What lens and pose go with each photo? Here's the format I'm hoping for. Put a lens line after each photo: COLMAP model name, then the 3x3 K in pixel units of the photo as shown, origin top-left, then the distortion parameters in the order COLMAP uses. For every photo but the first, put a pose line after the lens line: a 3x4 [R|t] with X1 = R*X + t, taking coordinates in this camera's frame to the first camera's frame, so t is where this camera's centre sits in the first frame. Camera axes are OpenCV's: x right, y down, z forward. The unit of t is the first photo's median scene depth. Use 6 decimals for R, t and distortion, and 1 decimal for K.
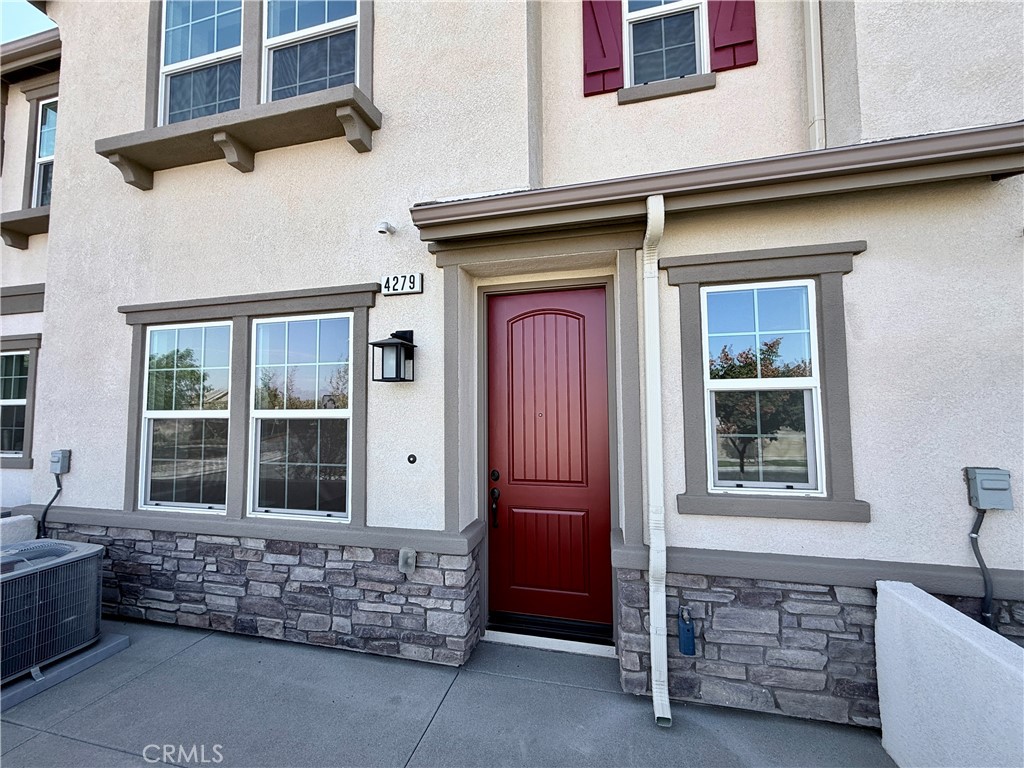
lens RADIAL K [[408.0, 0, 509.2], [0, 408.0, 386.1], [0, 0, 1]] dist [0.000762, 0.000126]
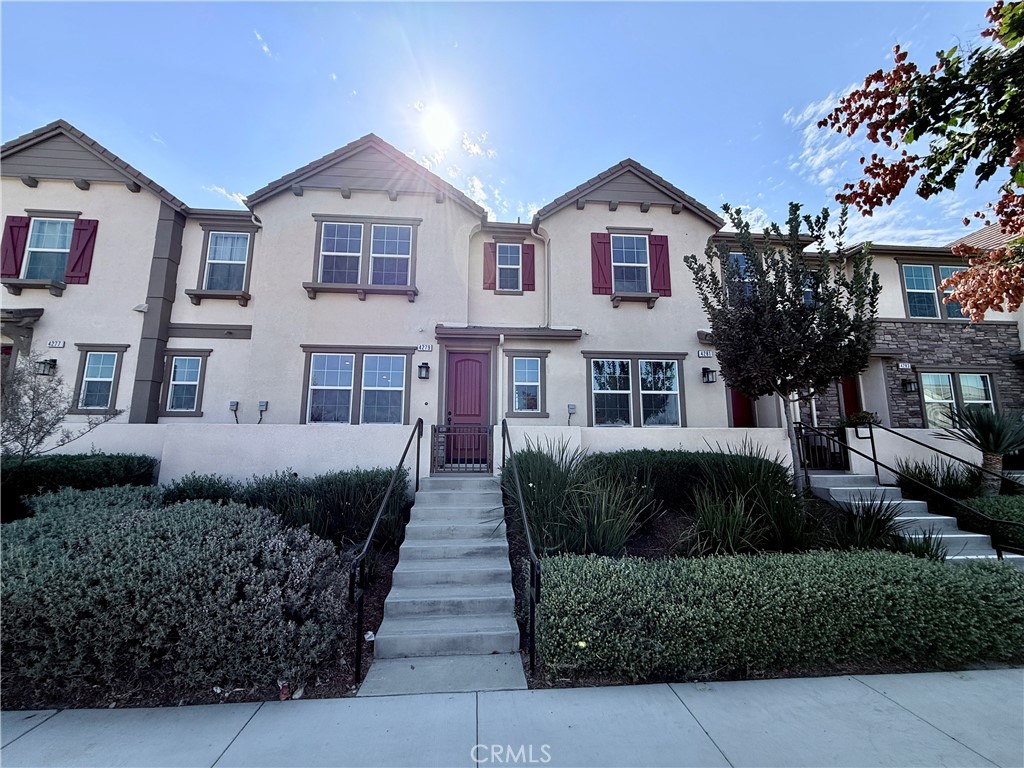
lens RADIAL K [[408.0, 0, 509.2], [0, 408.0, 386.1], [0, 0, 1]] dist [0.000762, 0.000126]
pose [[0.953129, 0.055794, 0.297376, -0.567249], [-0.030472, 0.995555, -0.089119, 0.301577], [-0.301027, 0.075881, 0.950592, -2.157249]]
